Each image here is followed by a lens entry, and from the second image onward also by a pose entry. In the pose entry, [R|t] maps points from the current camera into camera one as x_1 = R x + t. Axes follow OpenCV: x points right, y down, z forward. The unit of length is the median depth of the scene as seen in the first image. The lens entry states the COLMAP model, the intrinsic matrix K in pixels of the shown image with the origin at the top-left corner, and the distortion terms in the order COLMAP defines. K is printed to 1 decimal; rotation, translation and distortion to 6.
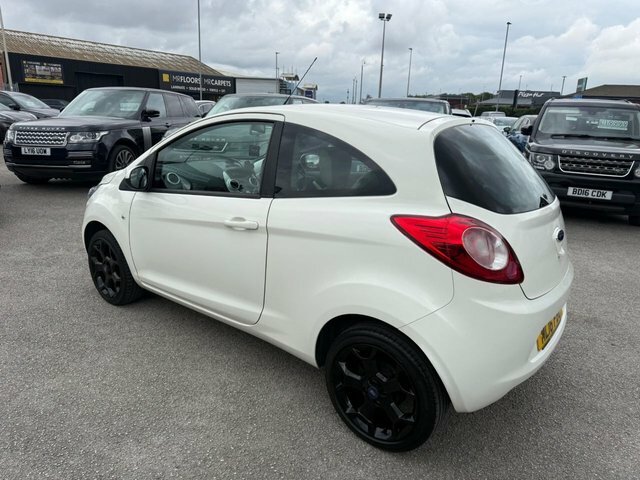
lens RADIAL K [[465.6, 0, 310.2], [0, 465.6, 230.3], [0, 0, 1]] dist [0.021648, -0.028240]
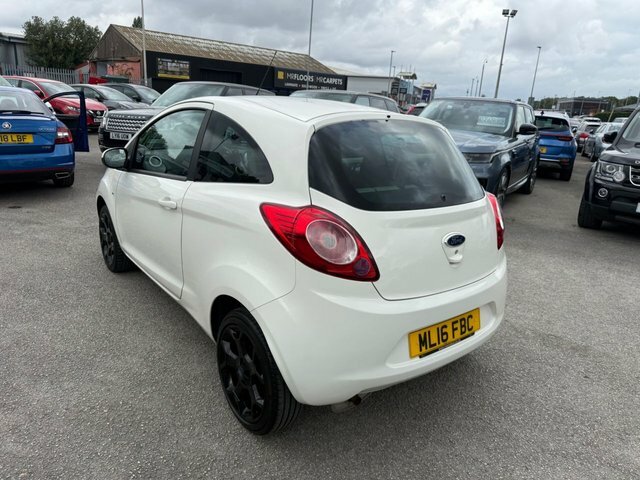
lens RADIAL K [[465.6, 0, 311.0], [0, 465.6, 228.4], [0, 0, 1]] dist [0.021648, -0.028240]
pose [[0.968564, 0.089180, -0.232231, 0.163877], [-0.089493, 0.995945, 0.009209, 0.001832], [0.232111, 0.011864, 0.972617, 0.008969]]
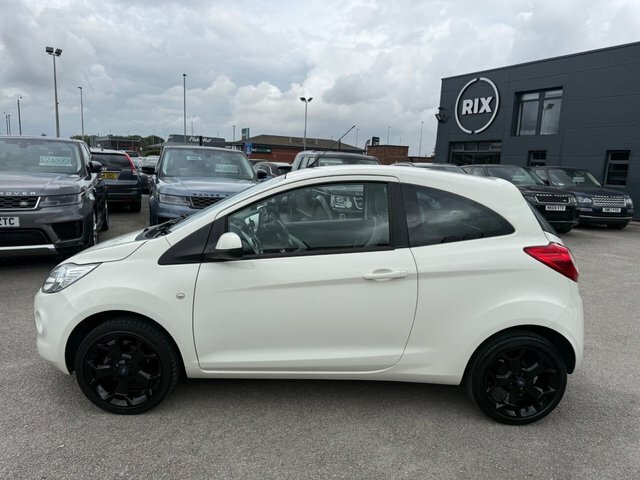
lens RADIAL K [[465.6, 0, 318.2], [0, 465.6, 226.3], [0, 0, 1]] dist [0.021648, -0.028240]
pose [[0.757654, -0.086768, 0.646863, -0.368724], [0.146463, 0.988449, -0.038961, -0.040899], [-0.636011, 0.124260, 0.761610, 0.098334]]
